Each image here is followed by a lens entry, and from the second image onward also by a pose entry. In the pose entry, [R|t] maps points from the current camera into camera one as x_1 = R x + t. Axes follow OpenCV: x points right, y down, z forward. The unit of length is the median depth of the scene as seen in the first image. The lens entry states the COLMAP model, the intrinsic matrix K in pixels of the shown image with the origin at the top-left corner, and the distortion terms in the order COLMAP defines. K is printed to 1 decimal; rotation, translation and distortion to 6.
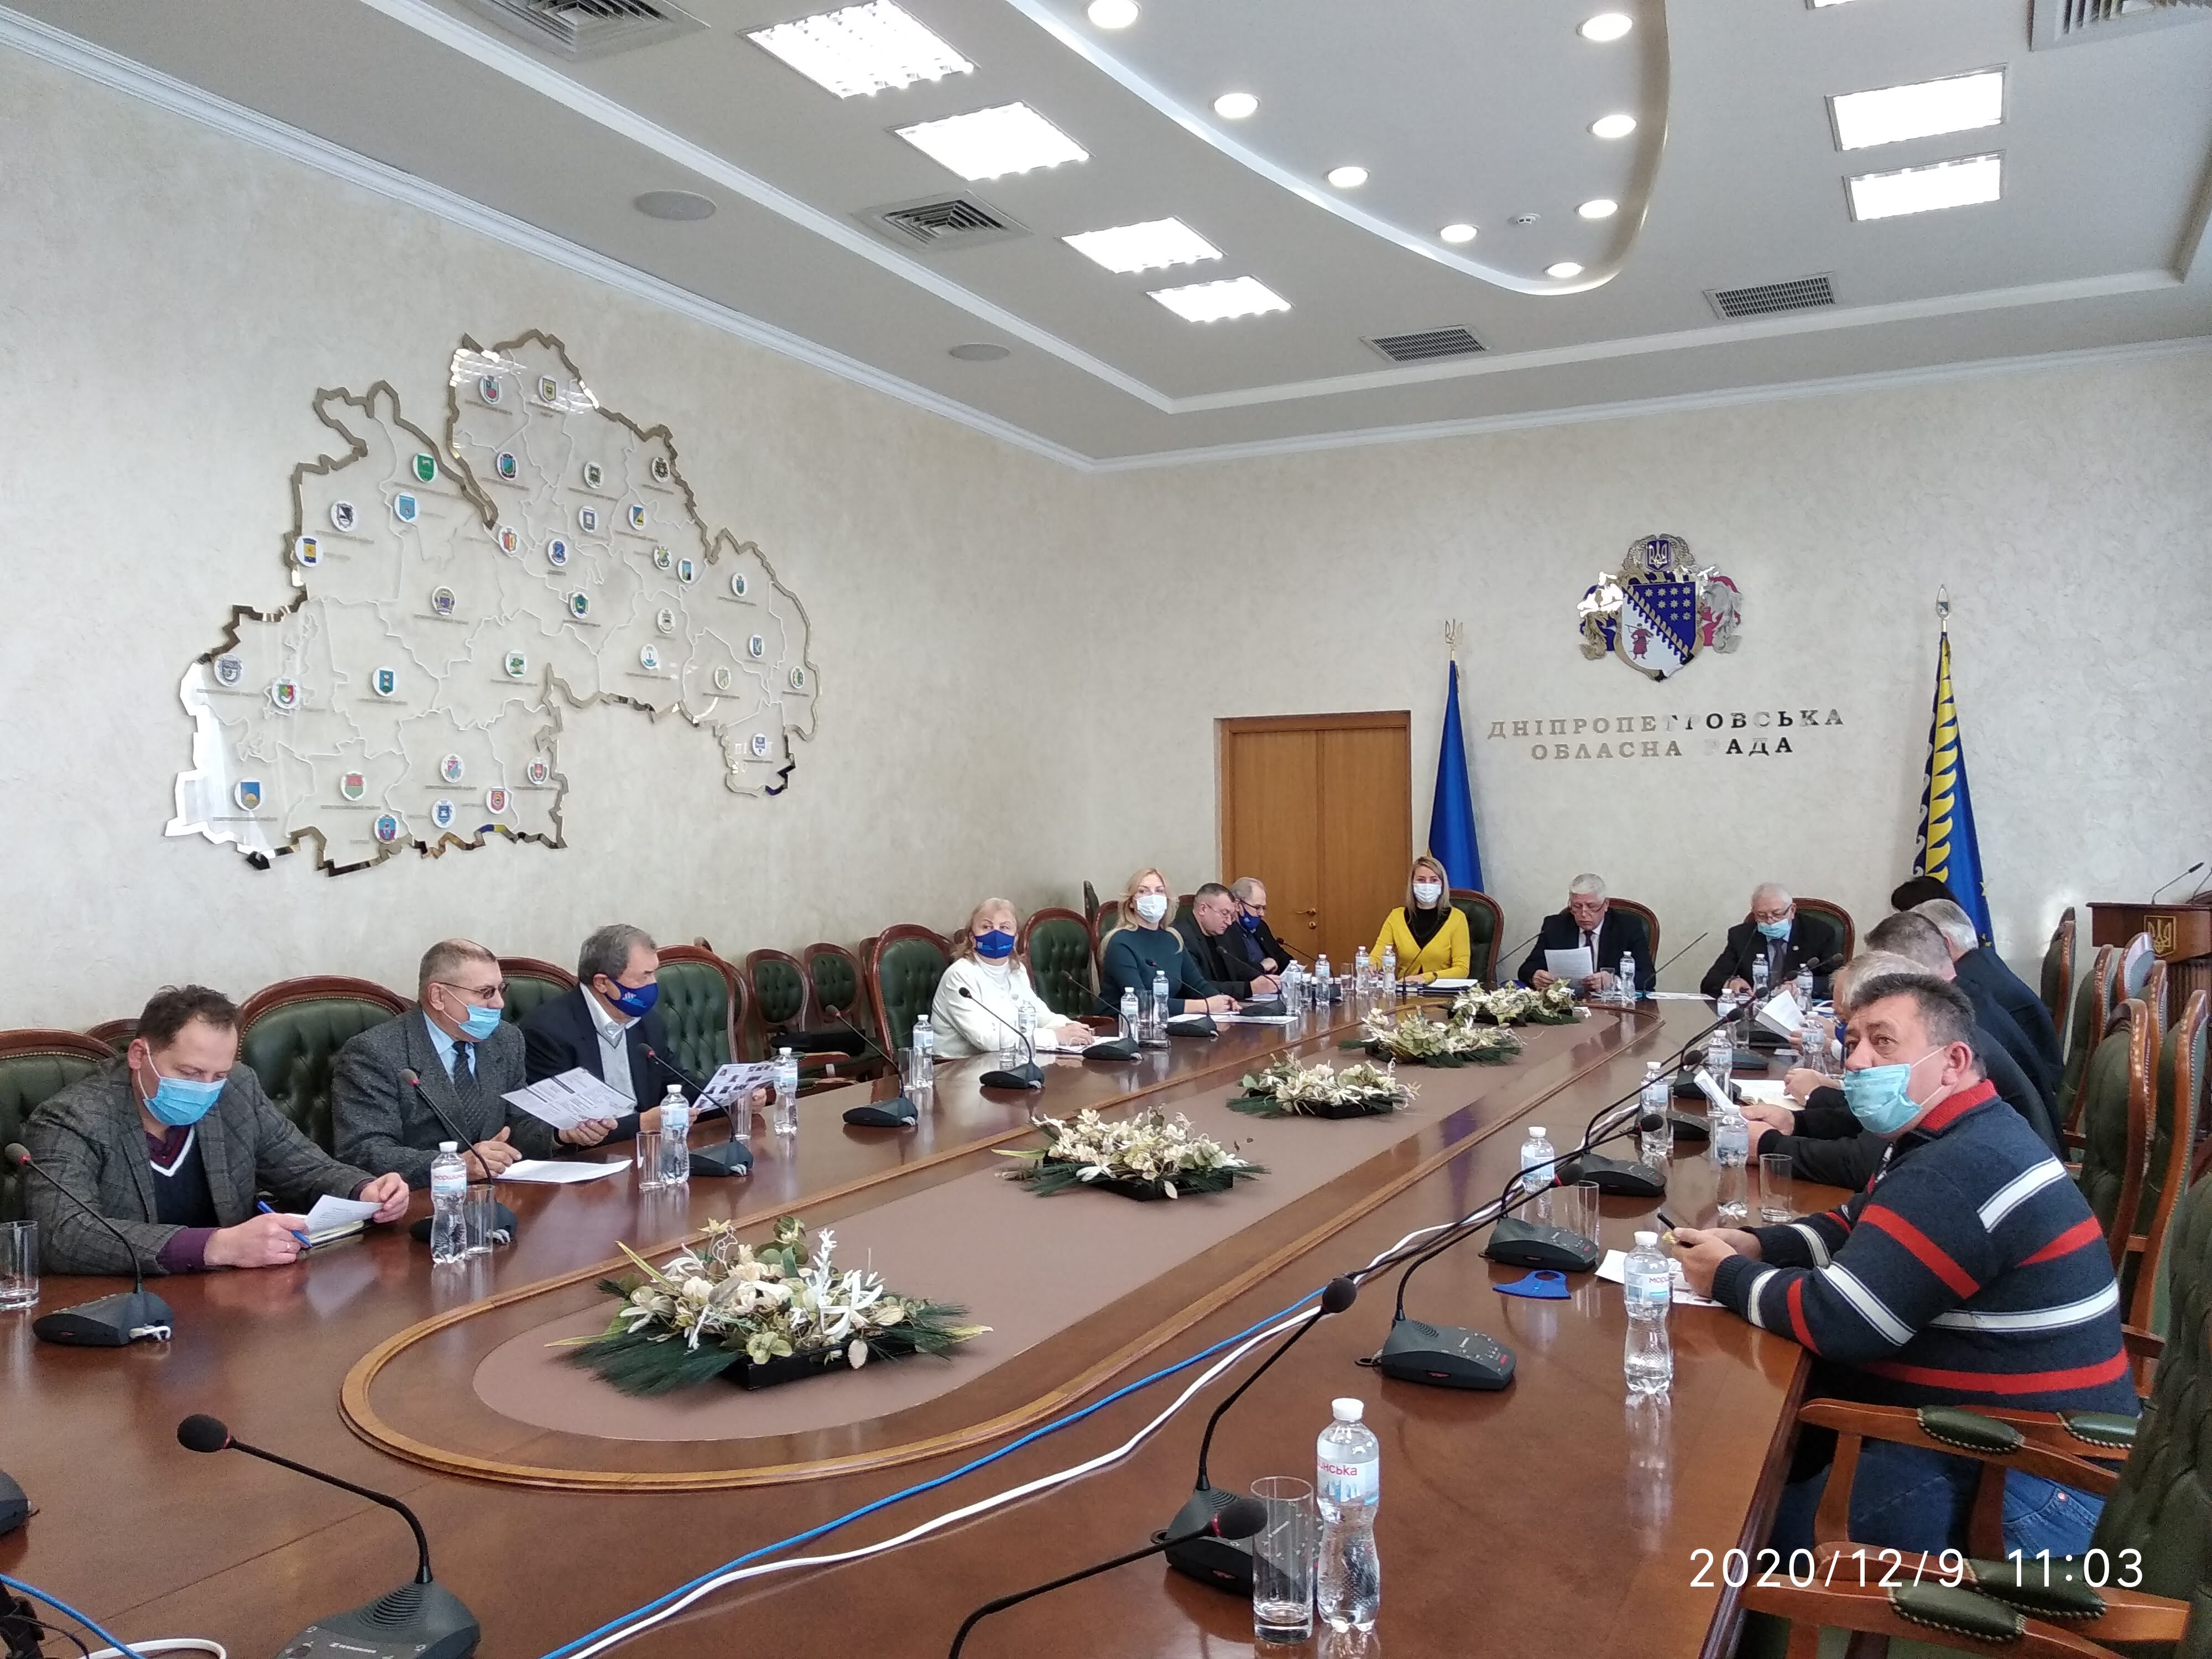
lens RADIAL K [[1709.8, 0, 1107.3], [0, 1709.8, 840.4], [0, 0, 1]] dist [0.059787, -0.087149]
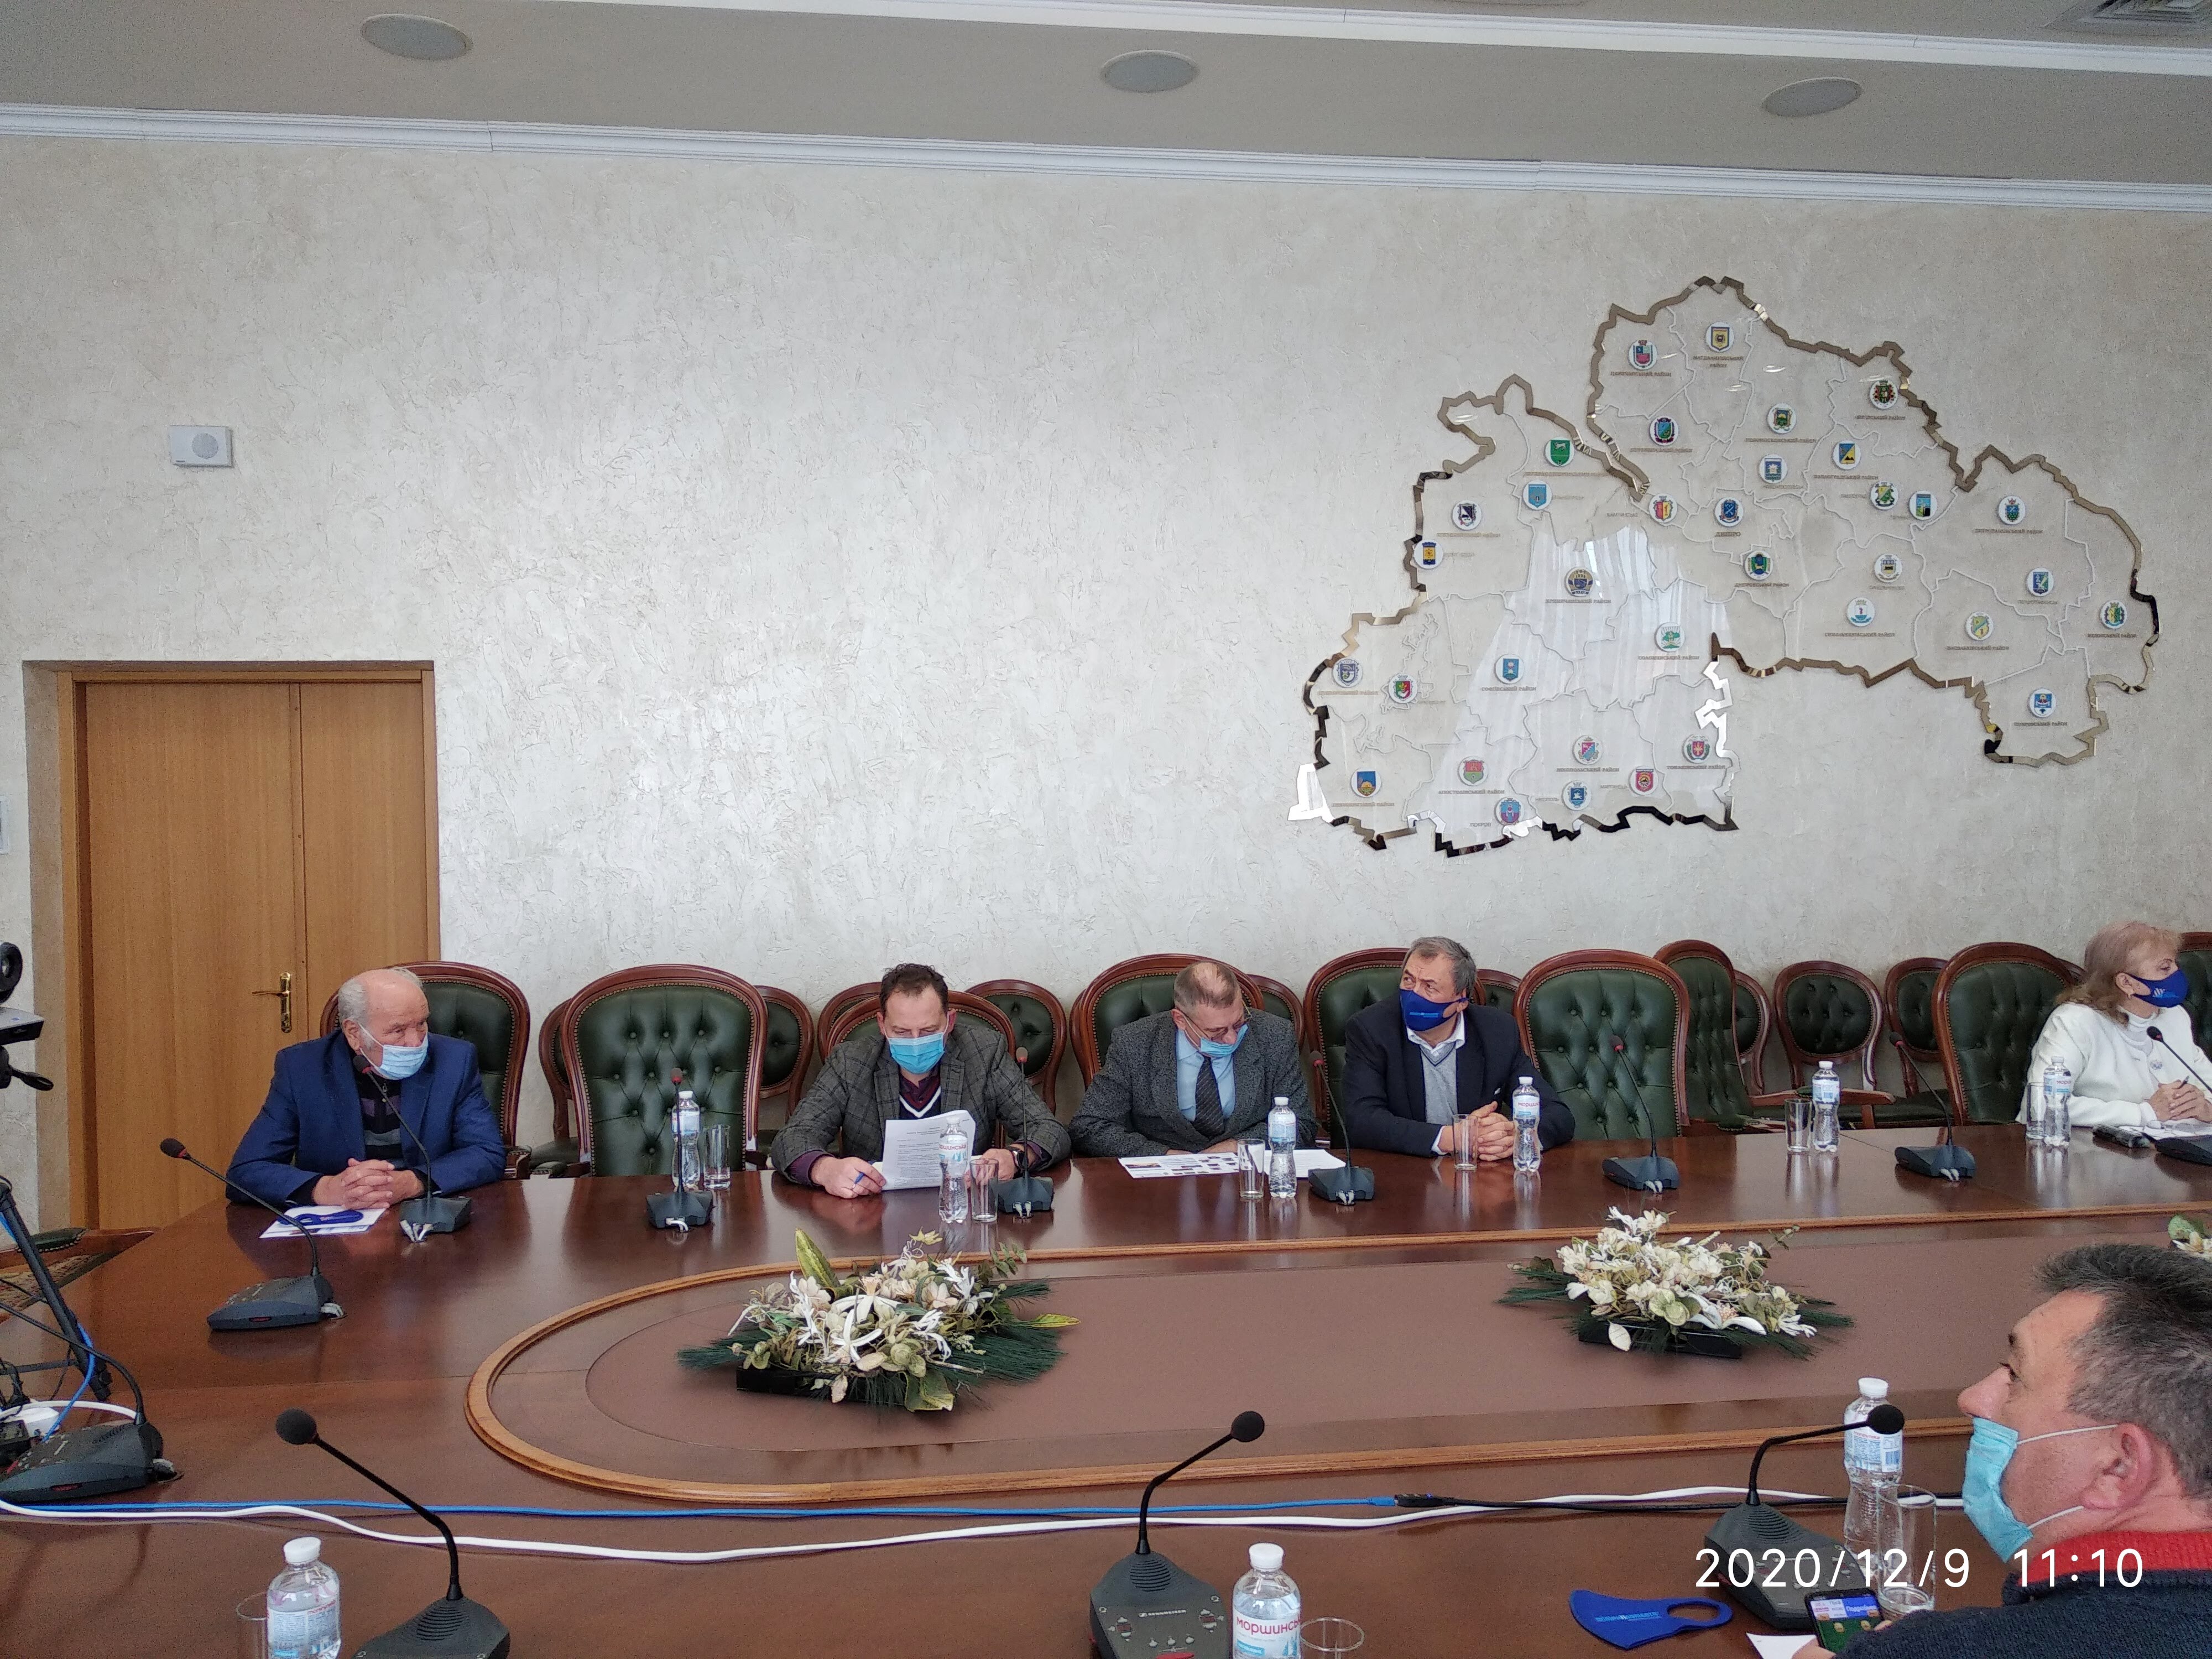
lens RADIAL K [[1709.8, 0, 1107.3], [0, 1709.8, 840.4], [0, 0, 1]] dist [0.059787, -0.087149]
pose [[0.554467, 0.026500, -0.831784, 0.253078], [-0.000251, 0.999498, 0.031675, -0.018328], [0.832206, -0.017354, 0.554195, 0.188778]]
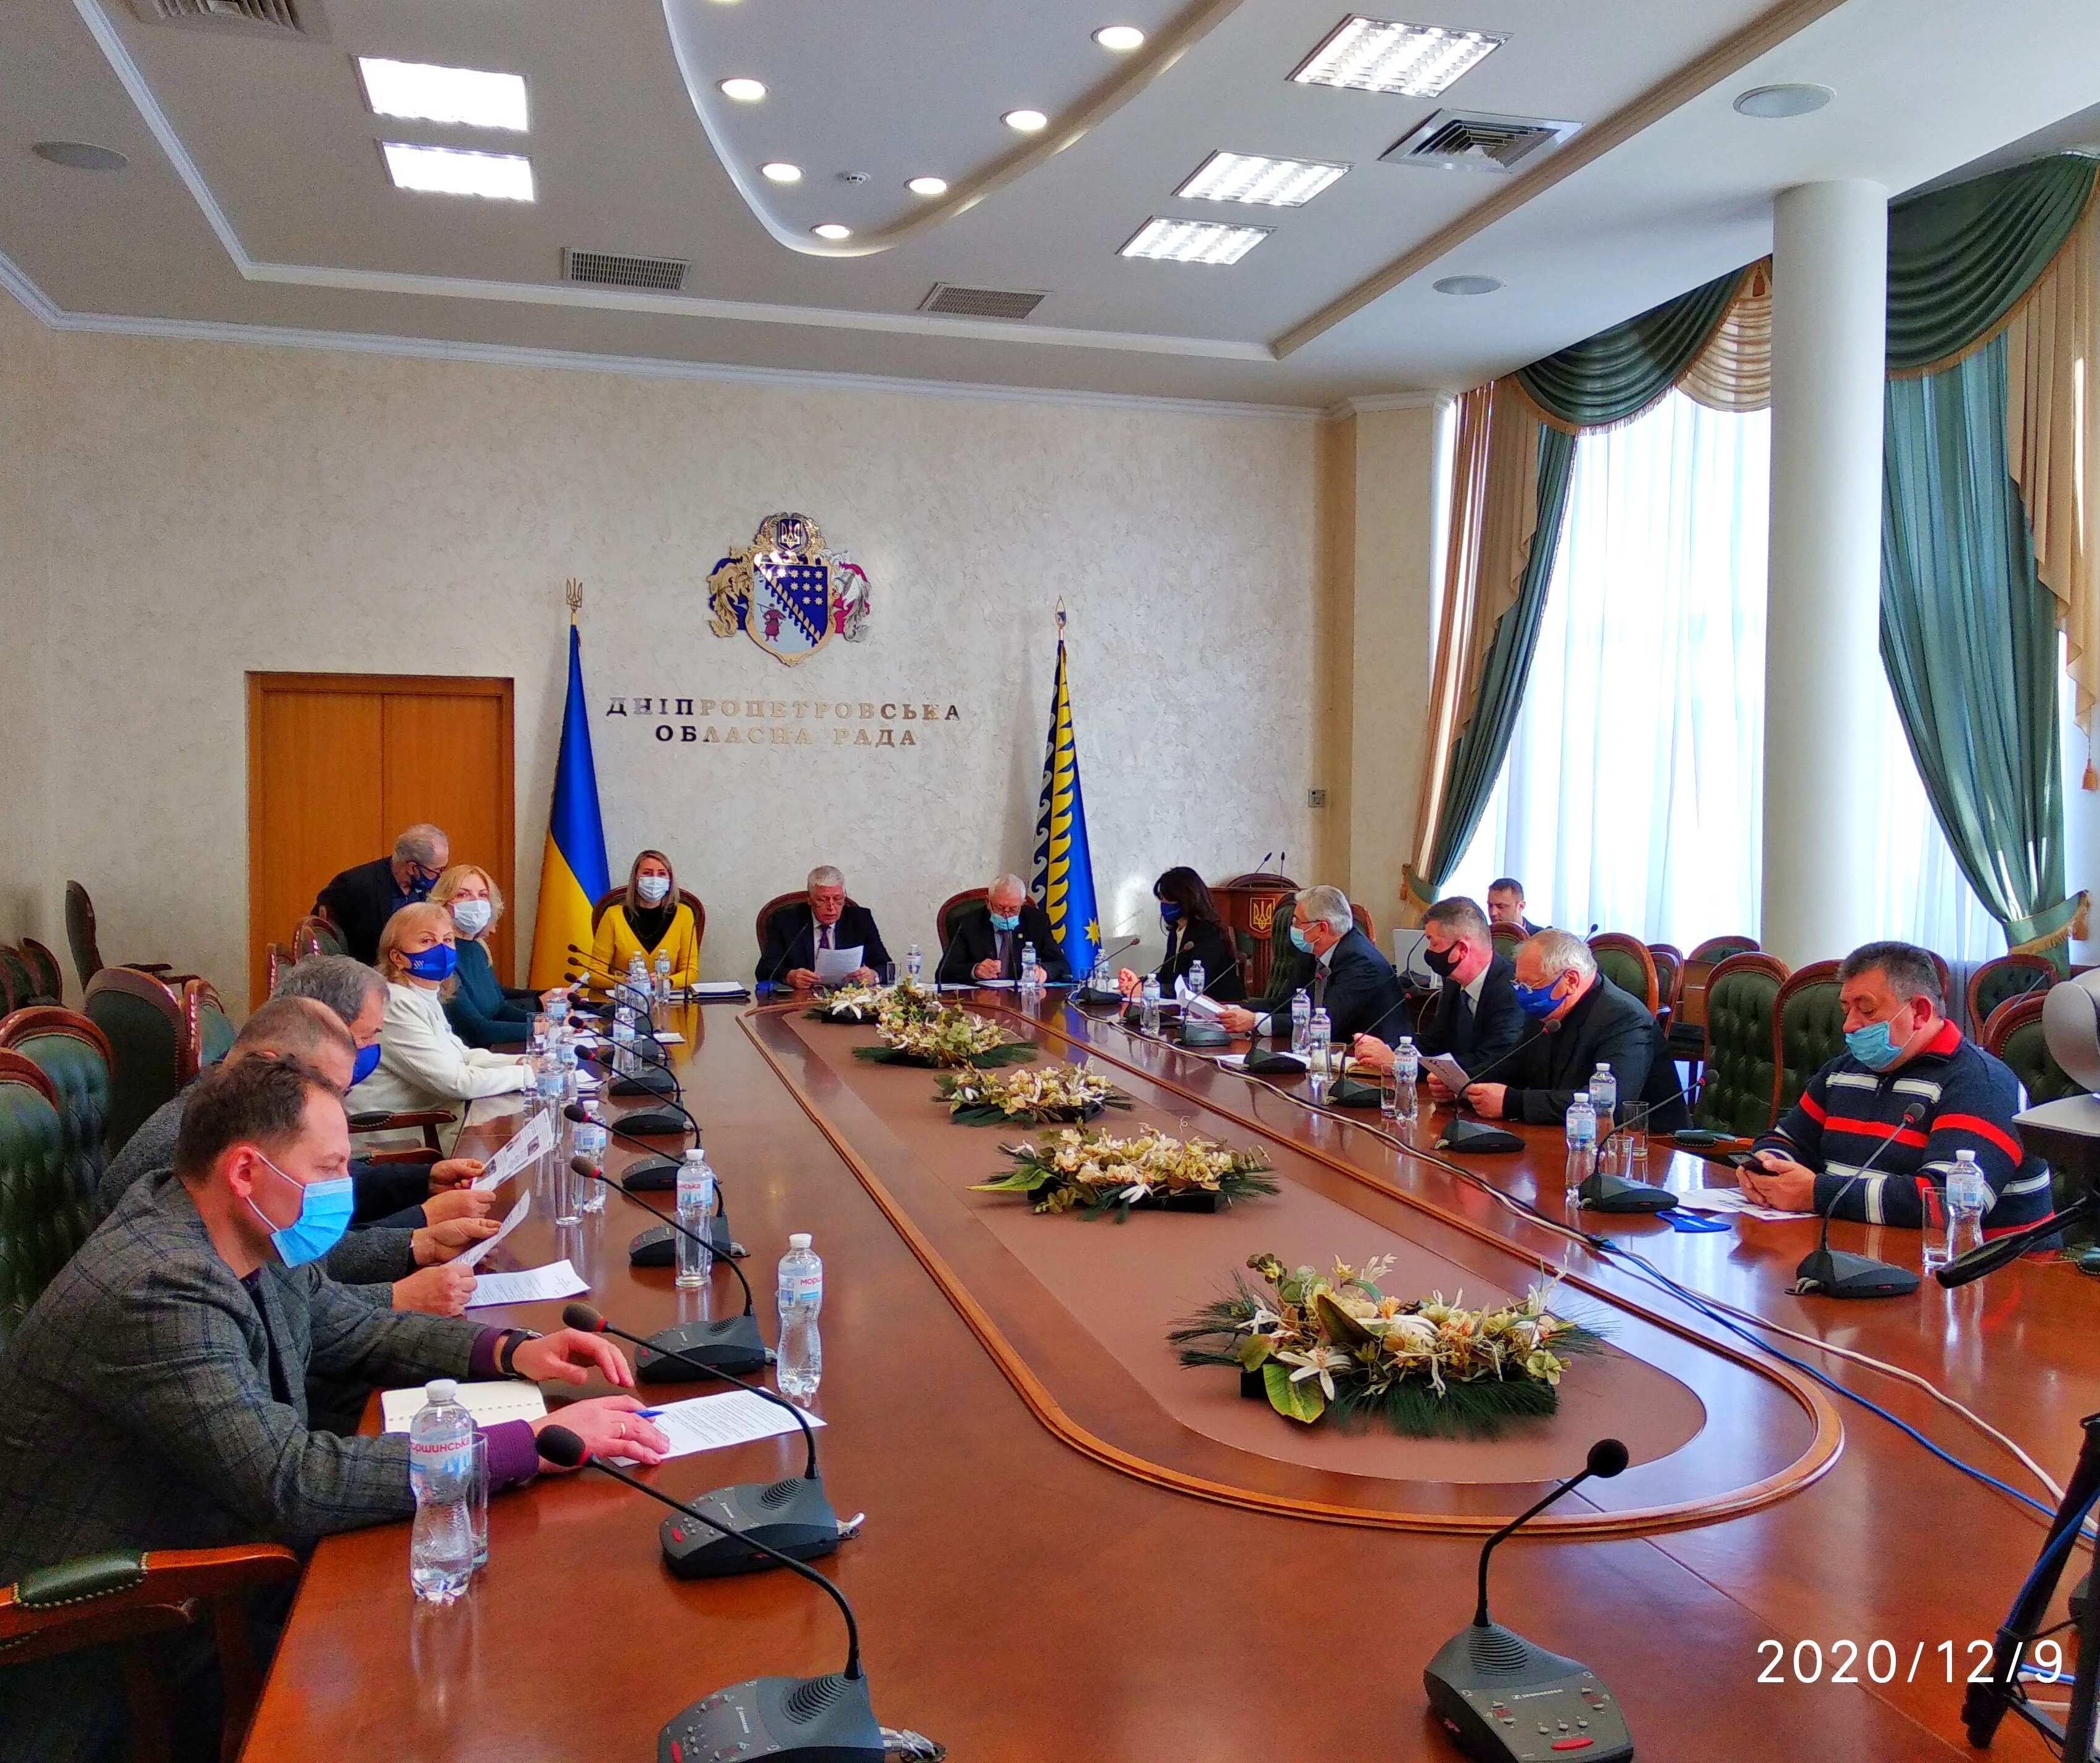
lens RADIAL K [[1889.1, 0, 1104.2], [0, 1889.1, 868.0], [0, 0, 1]] dist [0.089025, -0.168259]
pose [[0.740069, -0.008355, 0.672479, -0.343879], [-0.007140, 0.999769, 0.020278, -0.002329], [-0.672493, -0.019809, 0.739838, 0.118054]]
